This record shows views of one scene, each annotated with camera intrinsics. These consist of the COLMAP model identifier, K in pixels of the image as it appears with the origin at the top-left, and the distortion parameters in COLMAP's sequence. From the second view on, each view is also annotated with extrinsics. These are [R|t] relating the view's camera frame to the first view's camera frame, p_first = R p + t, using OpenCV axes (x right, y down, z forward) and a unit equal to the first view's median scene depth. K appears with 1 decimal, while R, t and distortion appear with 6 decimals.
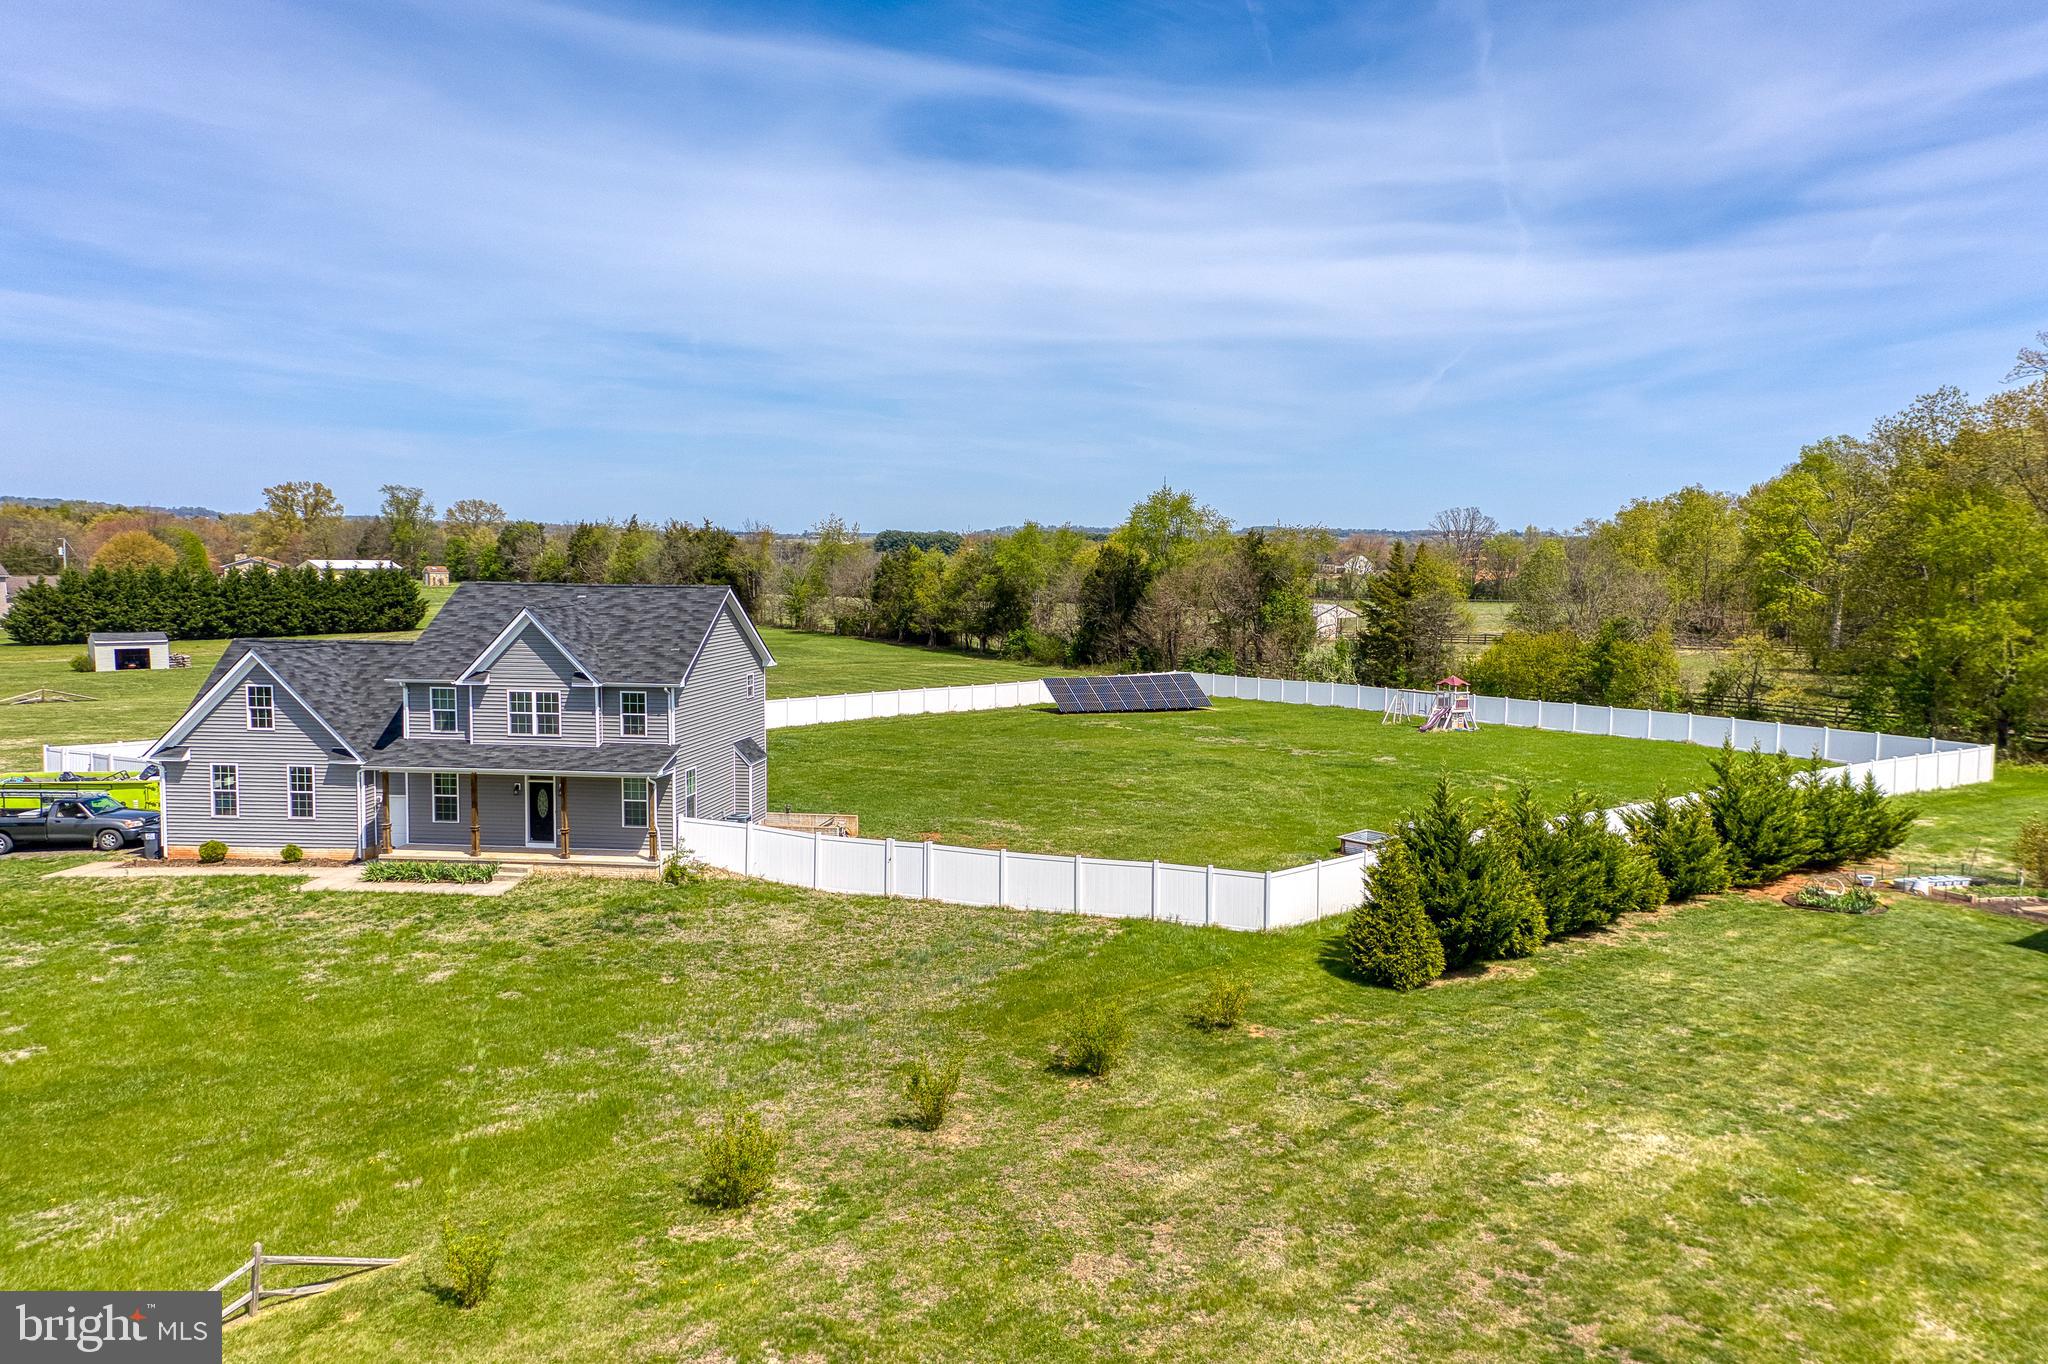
lens RADIAL K [[1538.4, 0, 1024.3], [0, 1538.4, 691.5], [0, 0, 1]] dist [0.108302, 0.227520]
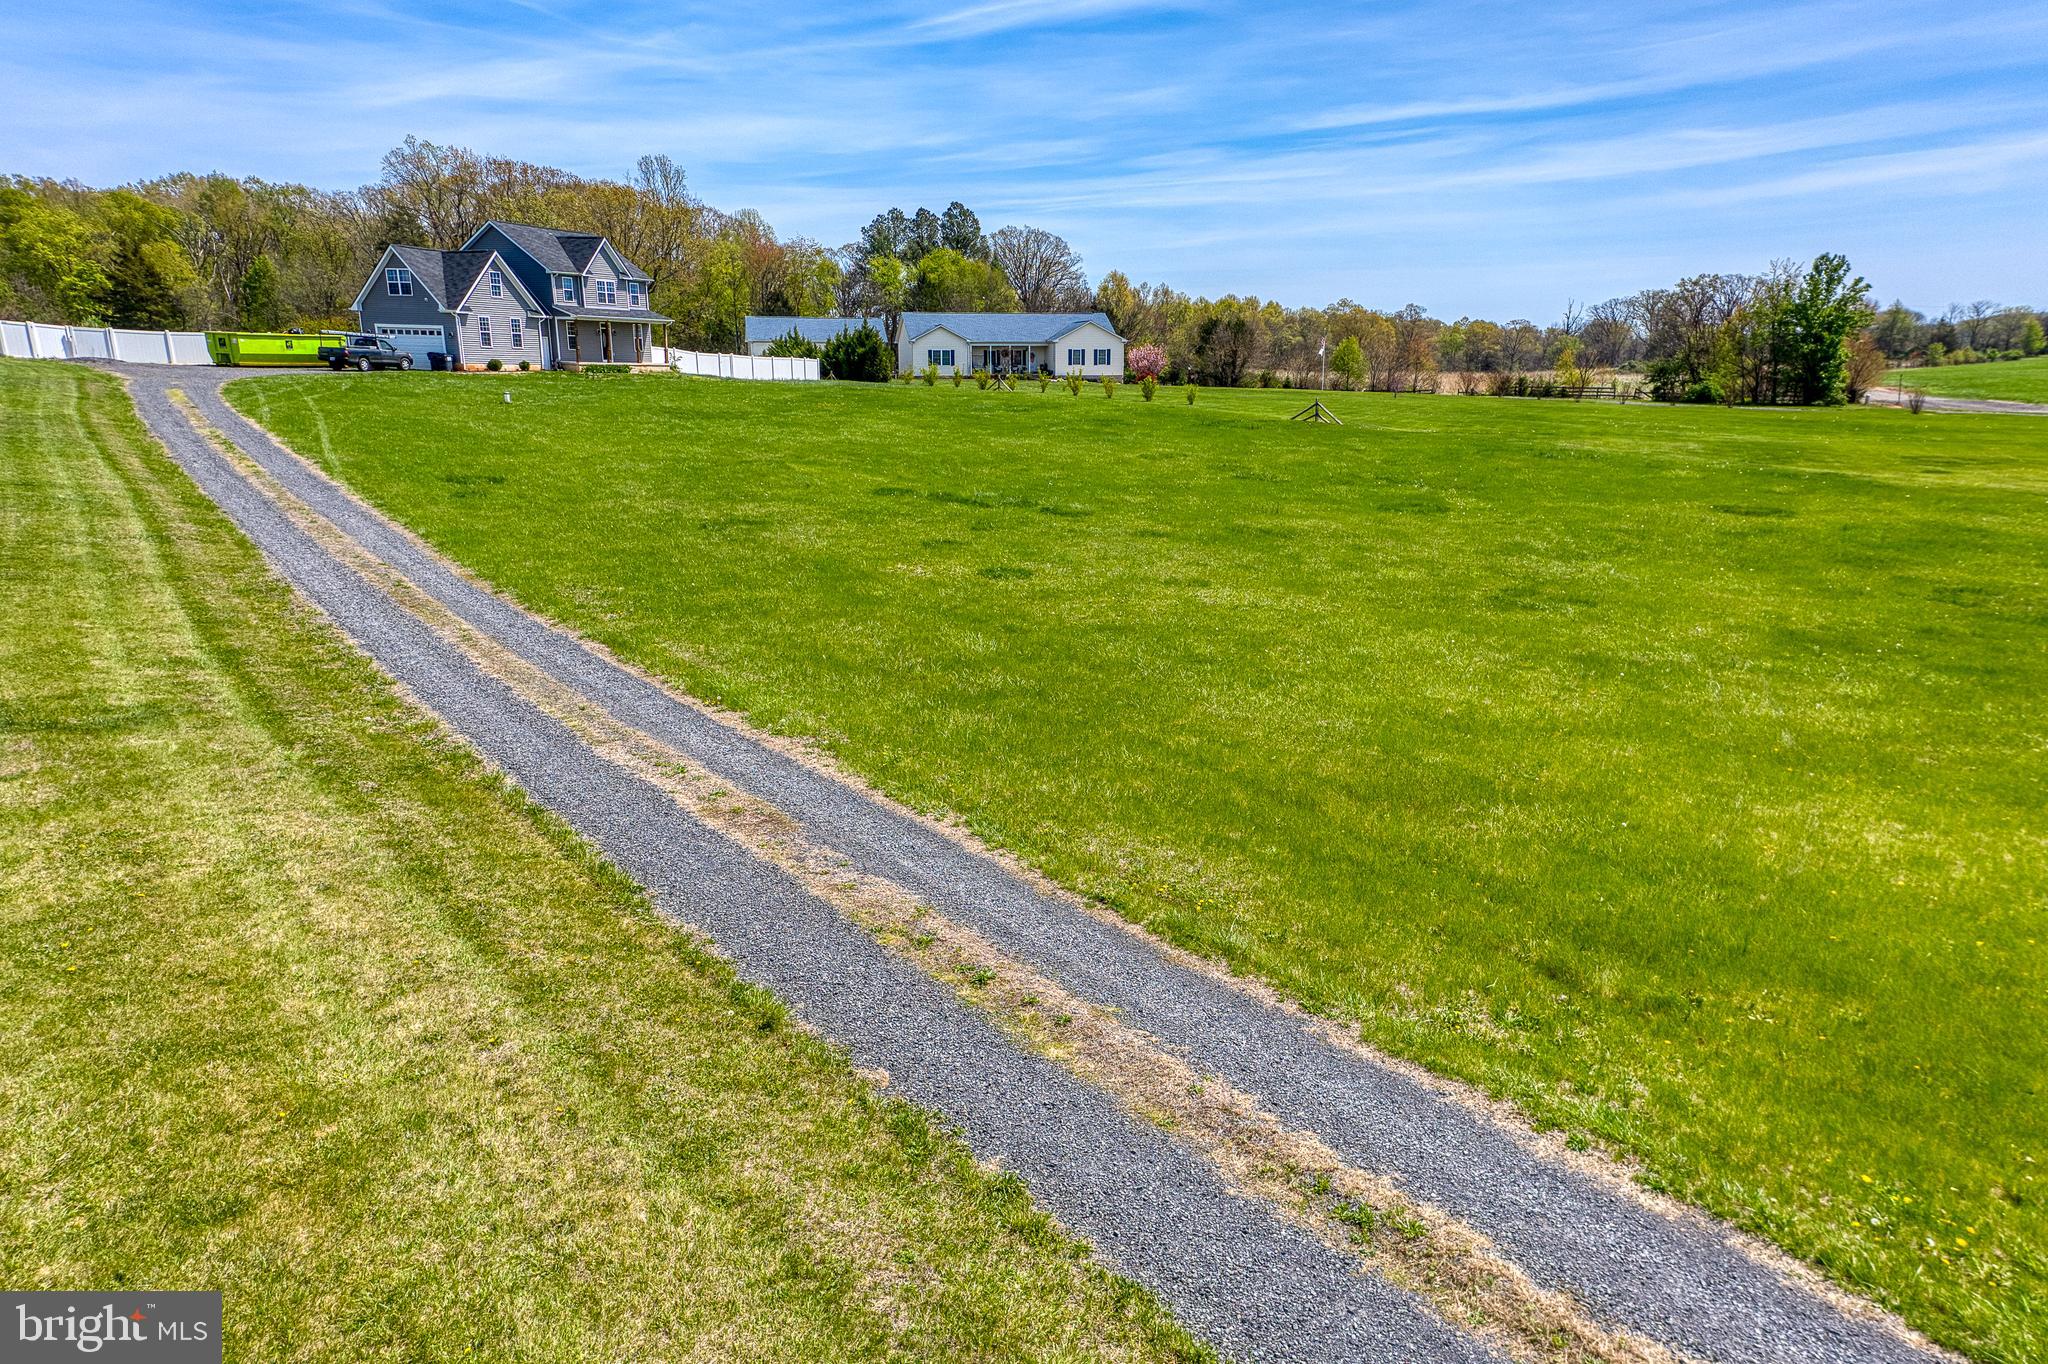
lens RADIAL K [[1510.6, 0, 1024.0], [0, 1510.6, 682.0], [0, 0, 1]] dist [0.142409, 0.222745]
pose [[0.263840, -0.204465, 0.942647, -2.148872], [0.099235, 0.977843, 0.184324, 0.191045], [-0.959448, 0.044912, 0.278284, -0.070632]]
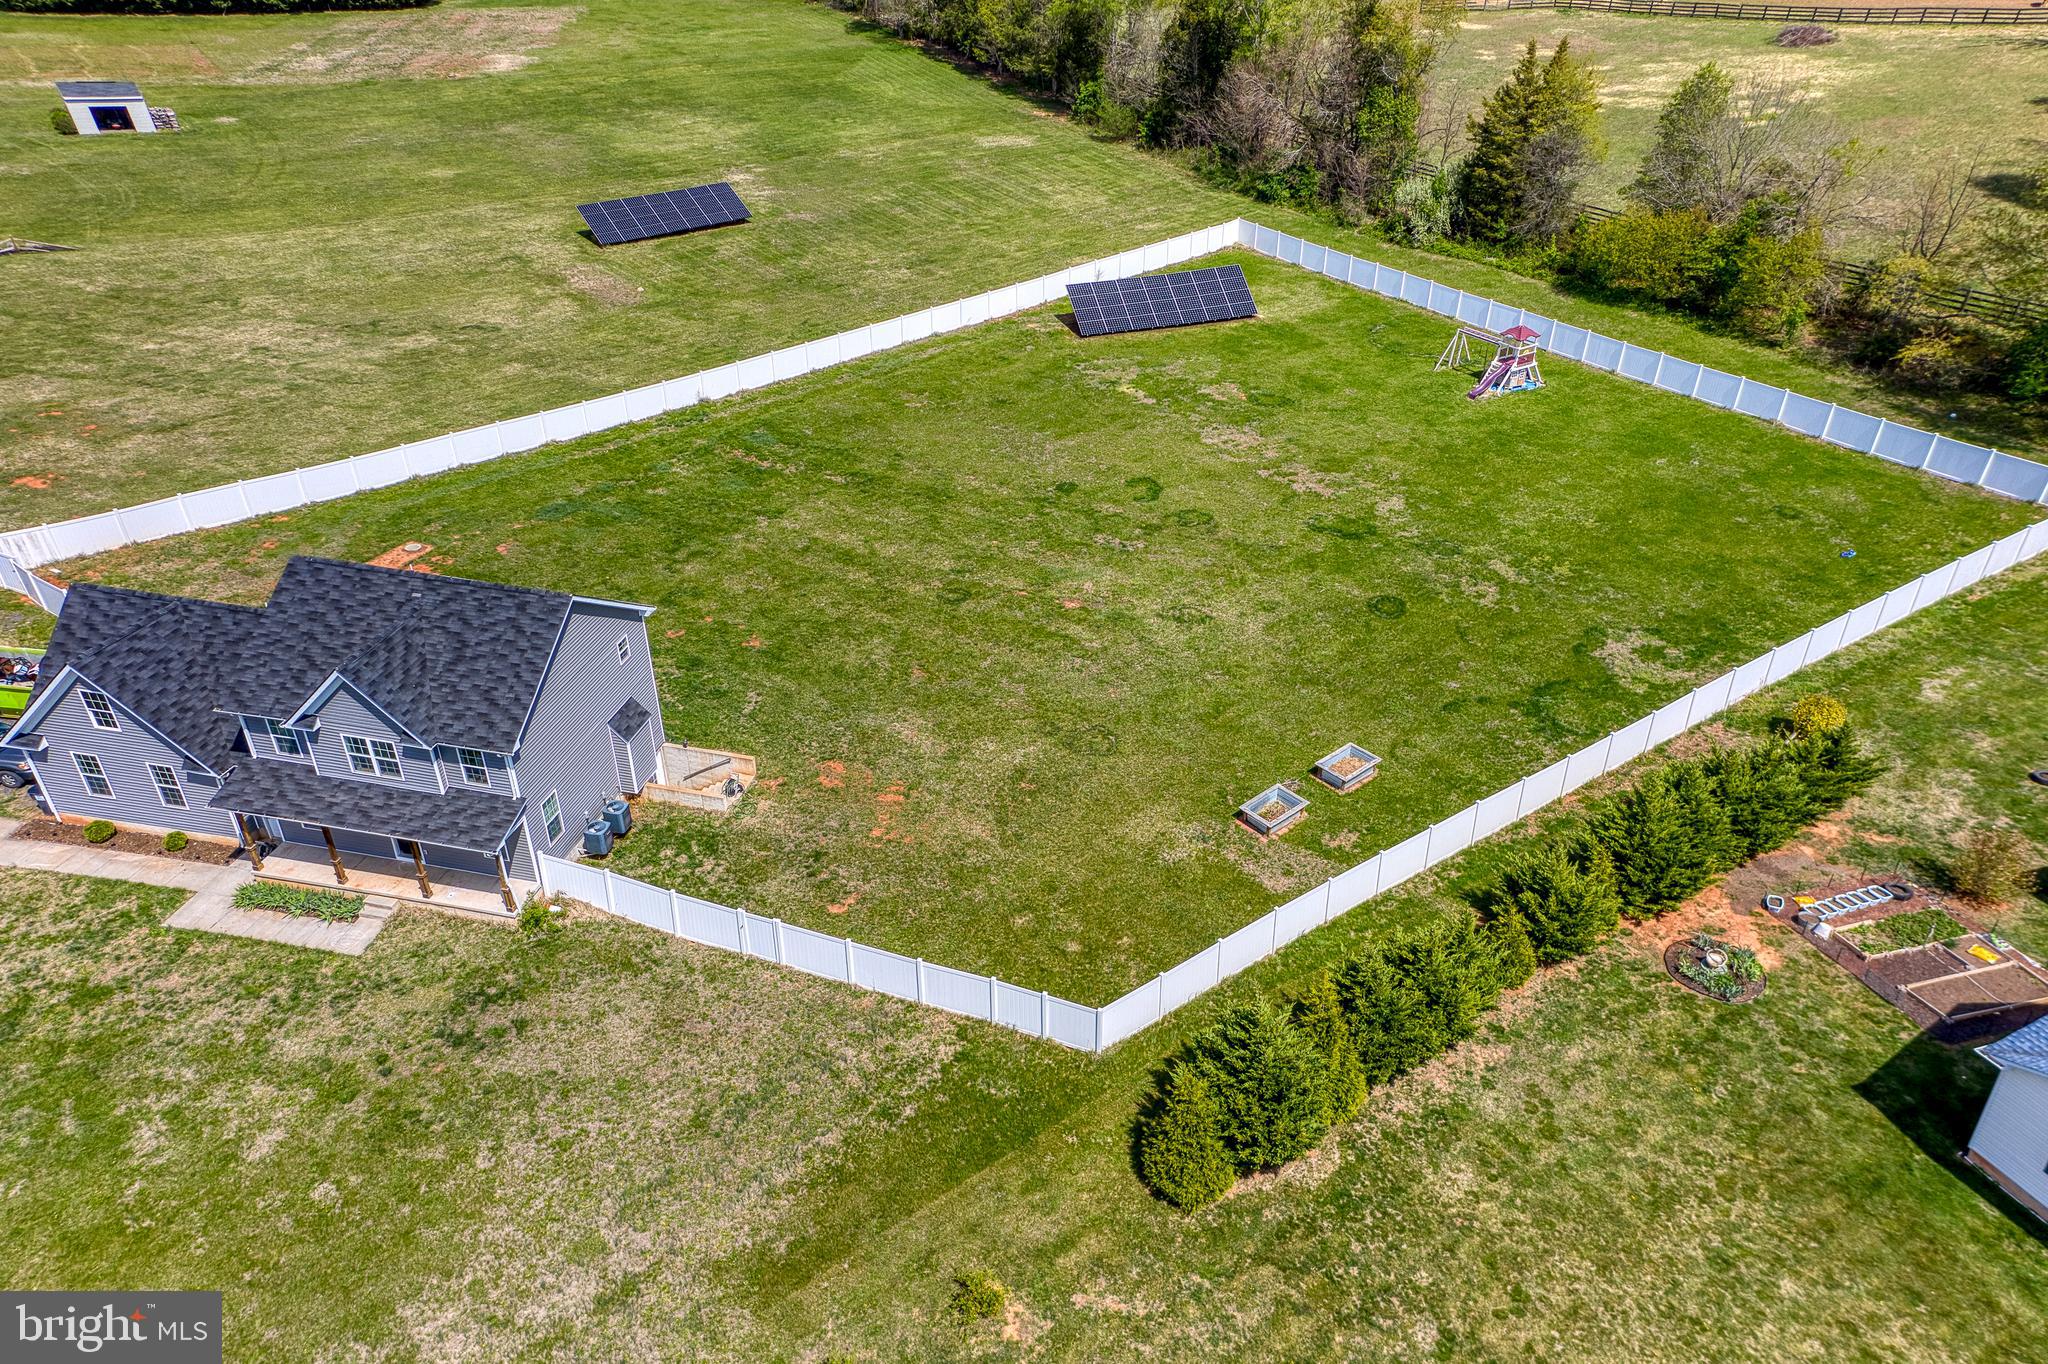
lens RADIAL K [[1538.4, 0, 1024.3], [0, 1538.4, 691.5], [0, 0, 1]] dist [0.108302, 0.227520]
pose [[0.994958, 0.044509, -0.089873, 0.168604], [0.002271, 0.885896, 0.463878, -0.463339], [0.100265, -0.461743, 0.881328, 0.194967]]
